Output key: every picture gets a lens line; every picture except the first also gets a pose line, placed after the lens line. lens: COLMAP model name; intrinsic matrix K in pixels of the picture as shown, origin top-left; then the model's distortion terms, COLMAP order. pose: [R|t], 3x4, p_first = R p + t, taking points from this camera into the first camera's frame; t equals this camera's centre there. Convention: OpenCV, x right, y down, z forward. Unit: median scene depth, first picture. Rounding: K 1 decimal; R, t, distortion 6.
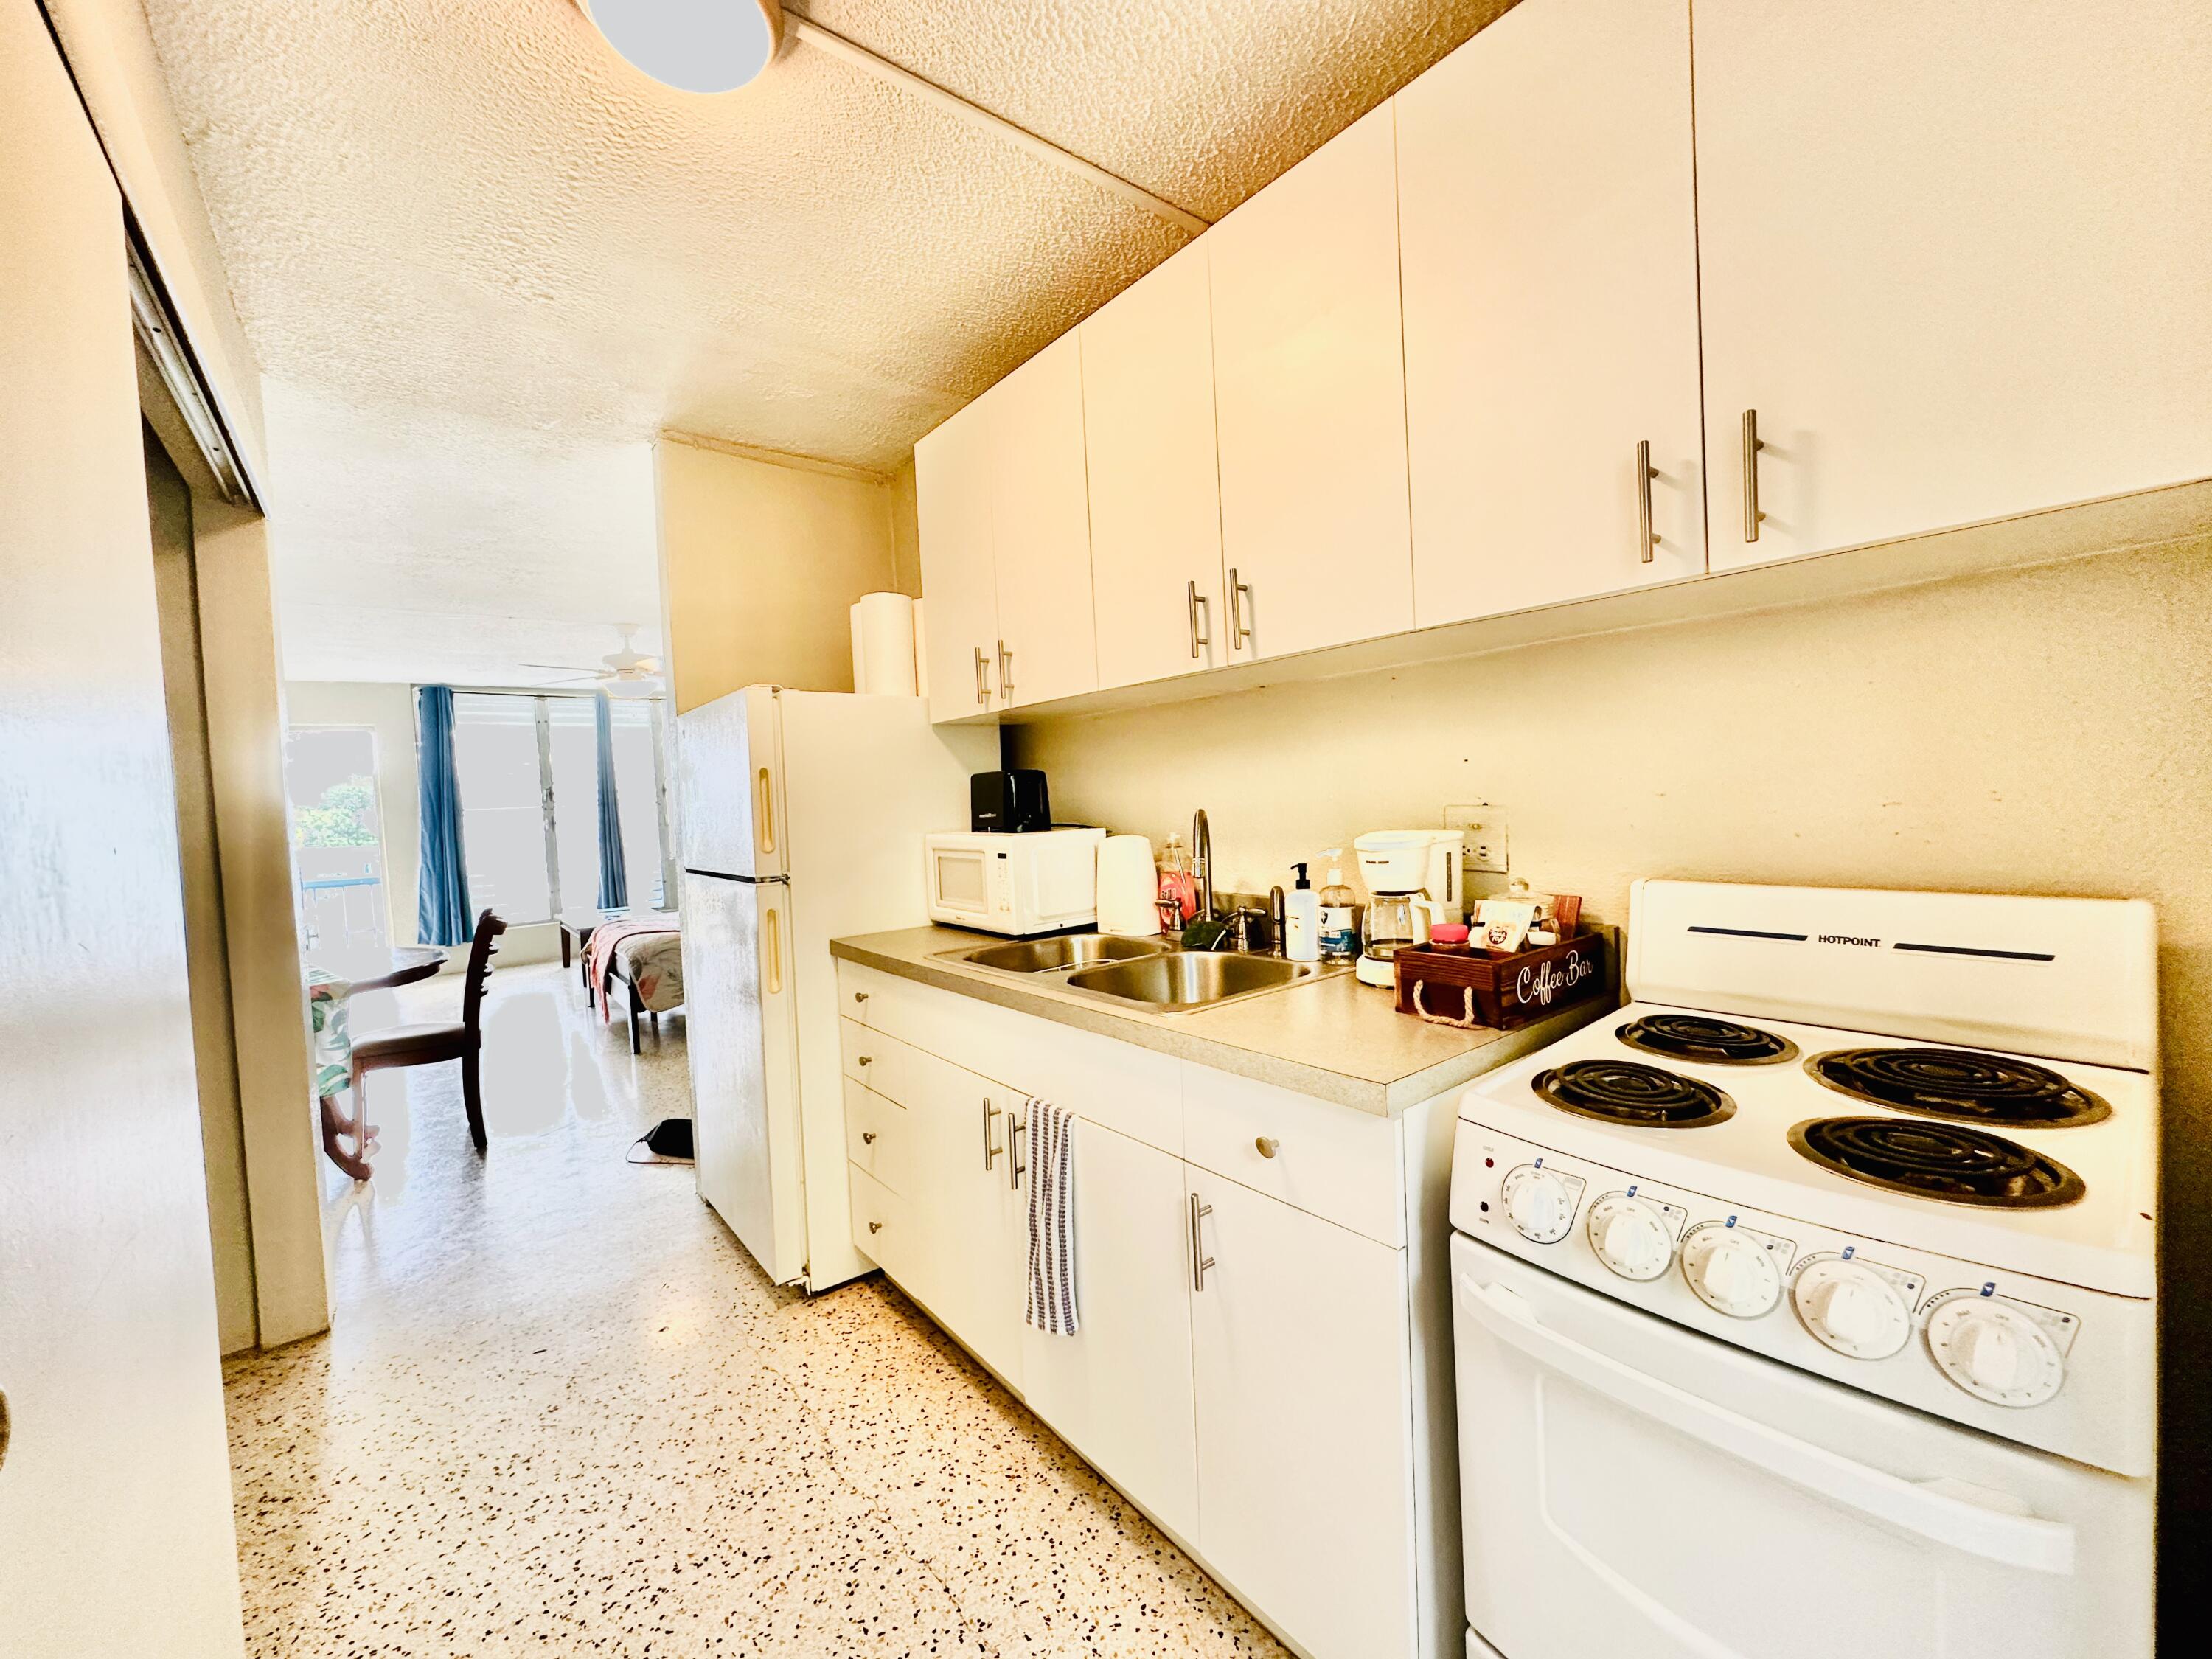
lens RADIAL K [[884.3, 0, 1106.0], [0, 884.3, 829.5], [0, 0, 1]] dist [-0.003868, 0.000222]
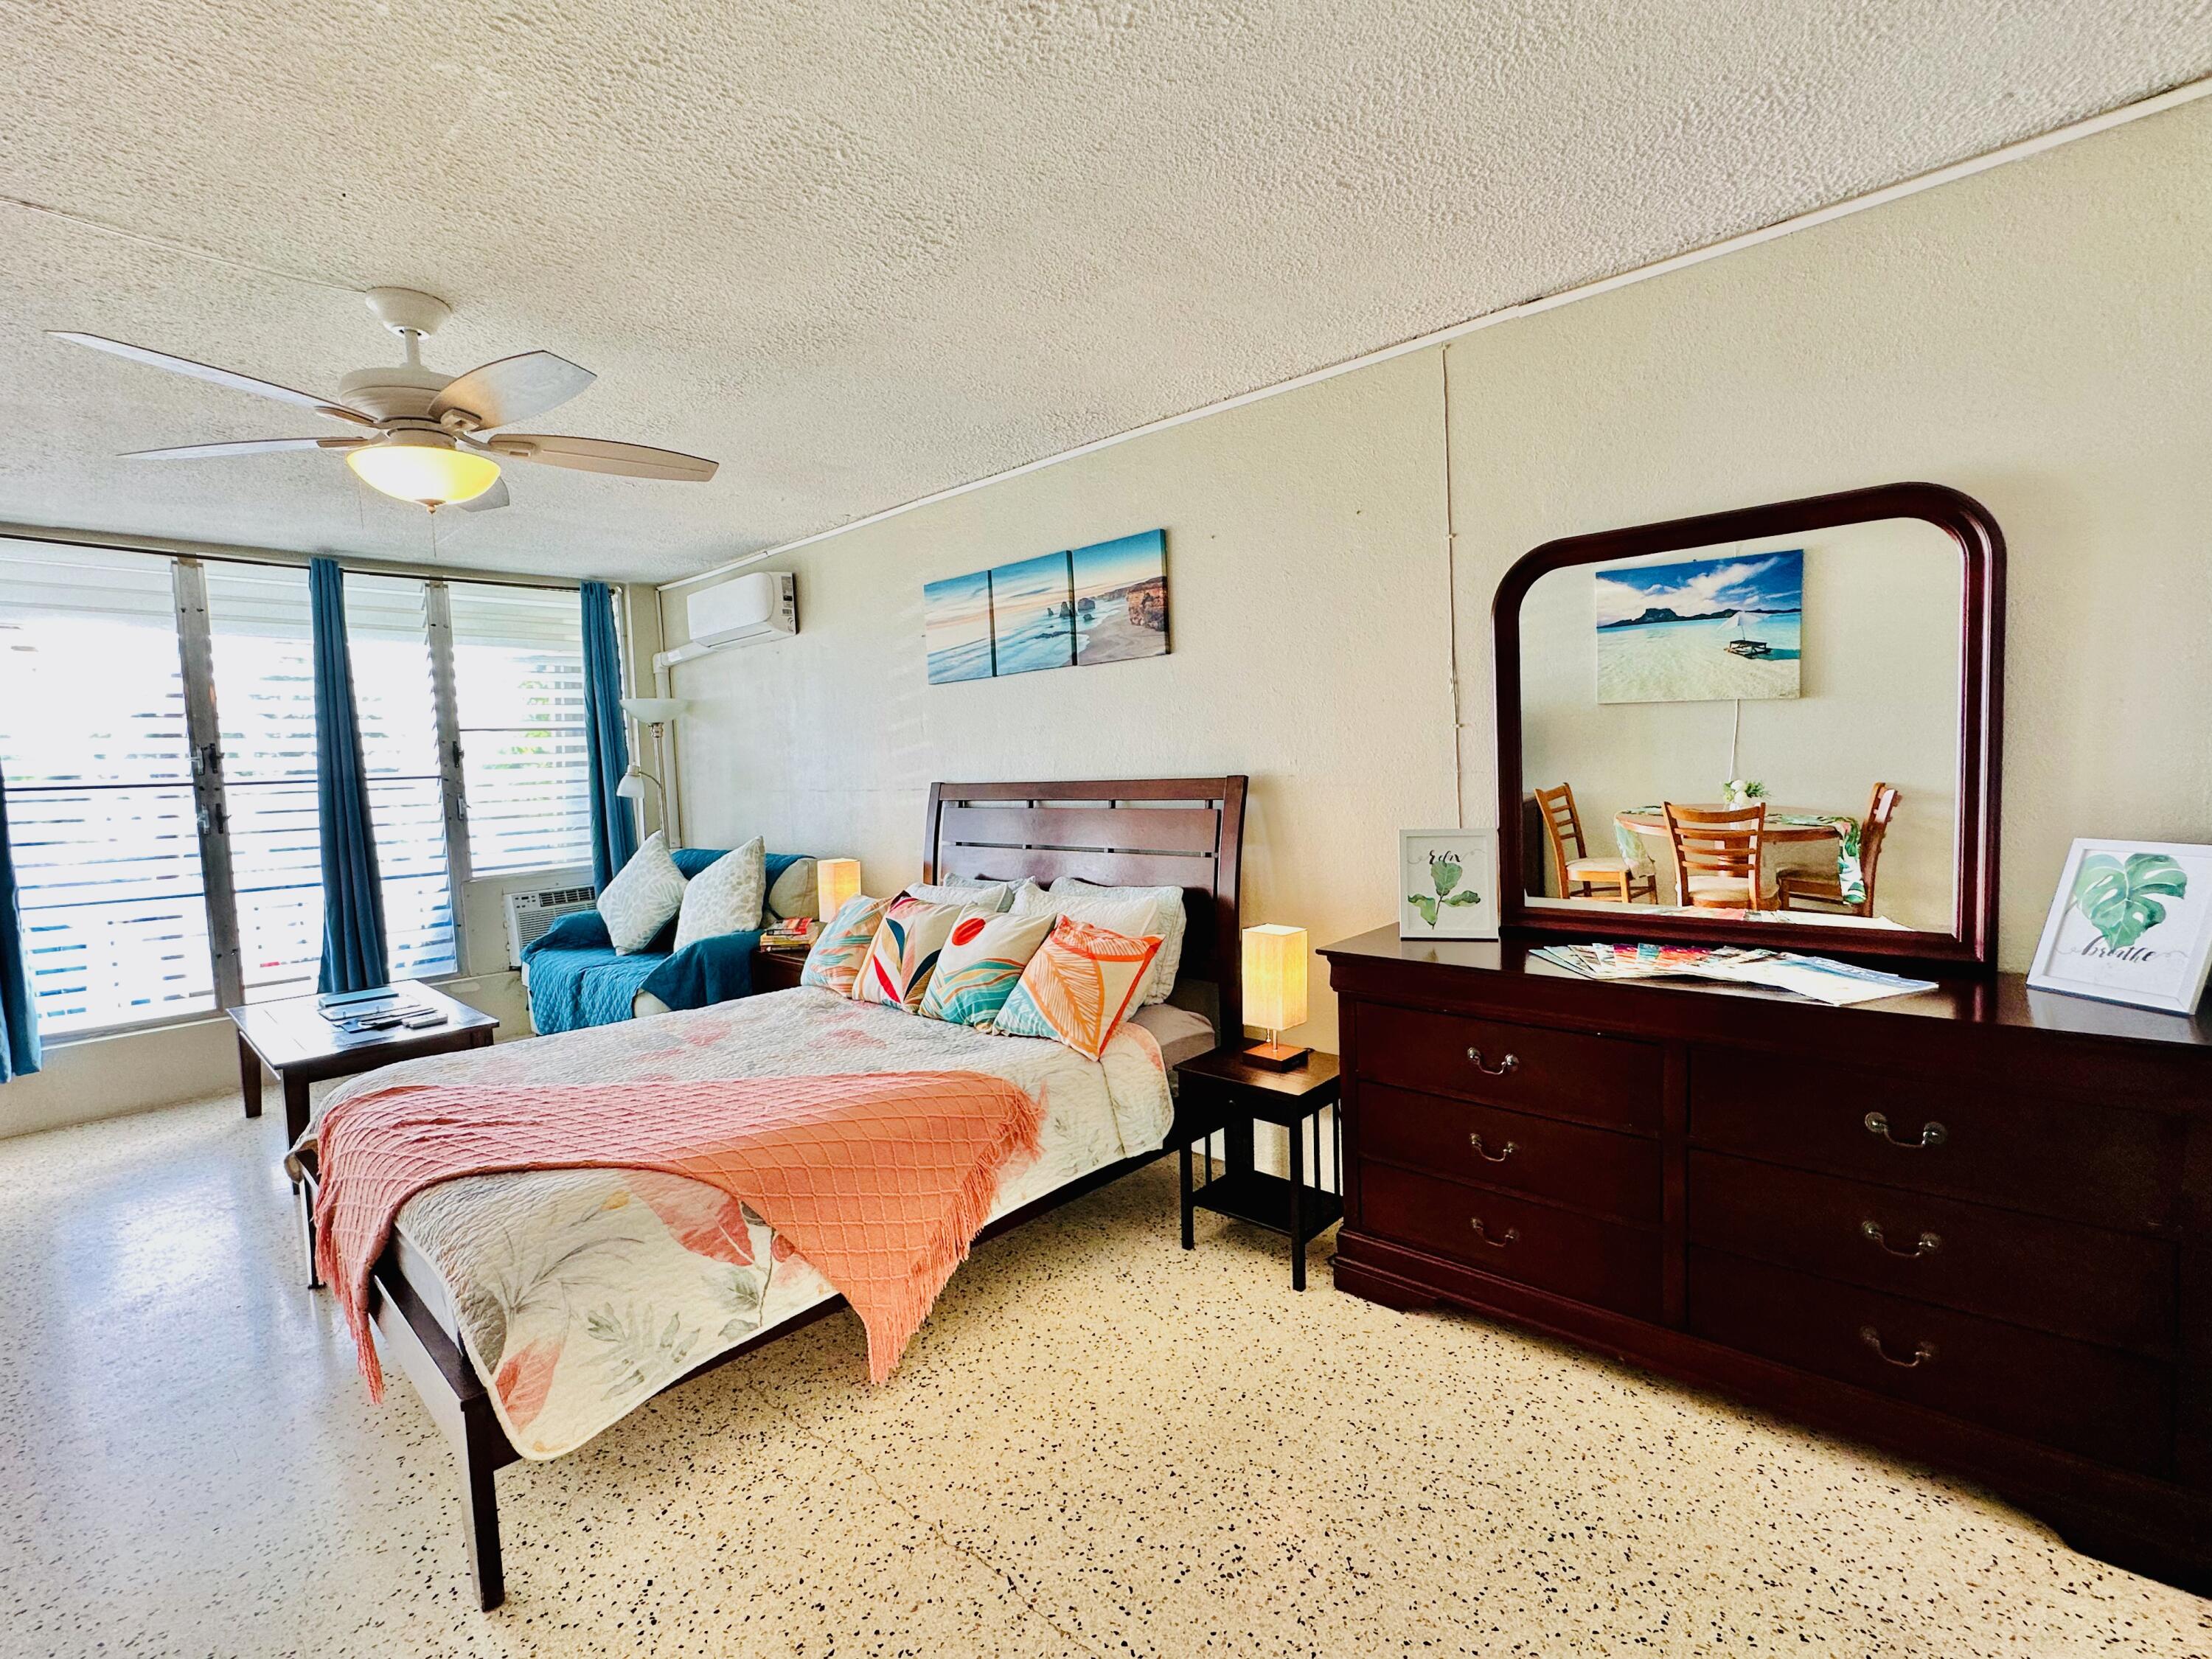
lens RADIAL K [[1007.0, 0, 1106.0], [0, 1007.0, 829.5], [0, 0, 1]] dist [-0.001873, -0.000039]
pose [[0.988944, -0.000654, 0.148289, -0.247593], [-0.002692, 0.999746, 0.022365, -0.017195], [-0.148266, -0.022517, 0.988691, 0.418095]]
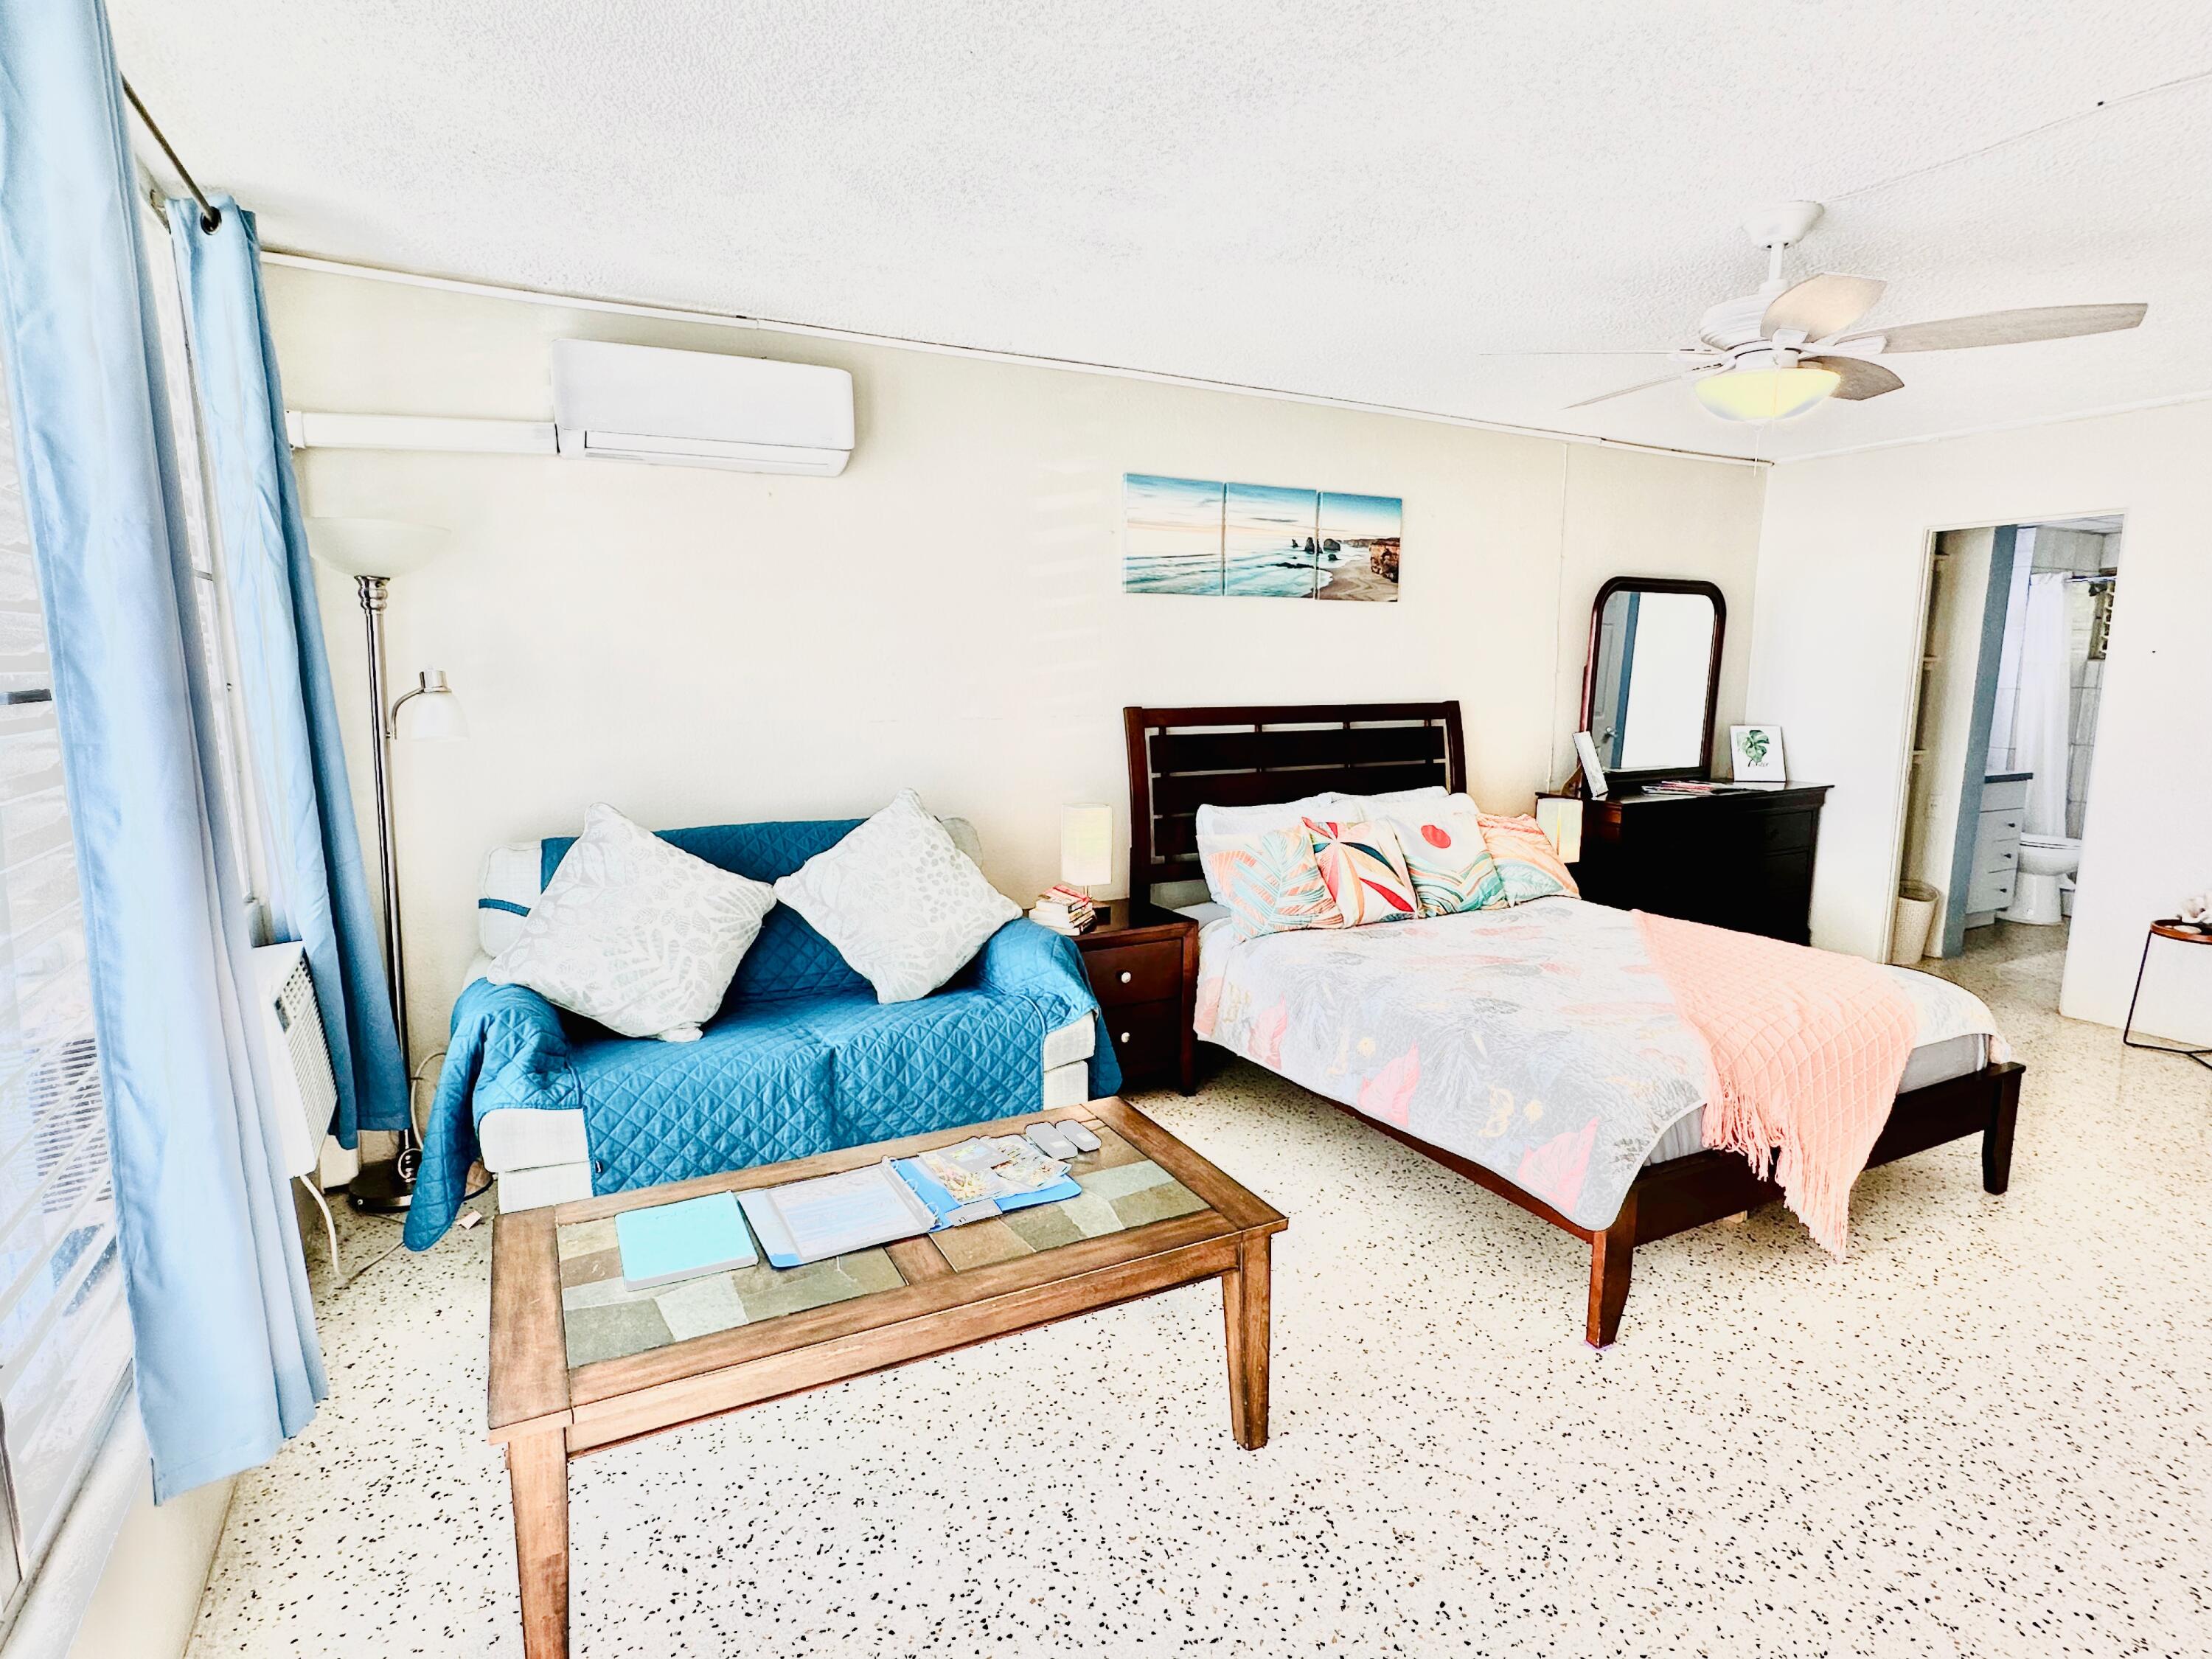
lens RADIAL K [[1147.2, 0, 1106.0], [0, 1147.2, 829.5], [0, 0, 1]] dist [-0.005539, -0.002452]
pose [[0.186288, -0.094662, 0.977924, -0.843557], [0.026839, 0.995466, 0.091248, -0.022618], [-0.982129, 0.009248, 0.187984, 0.924971]]
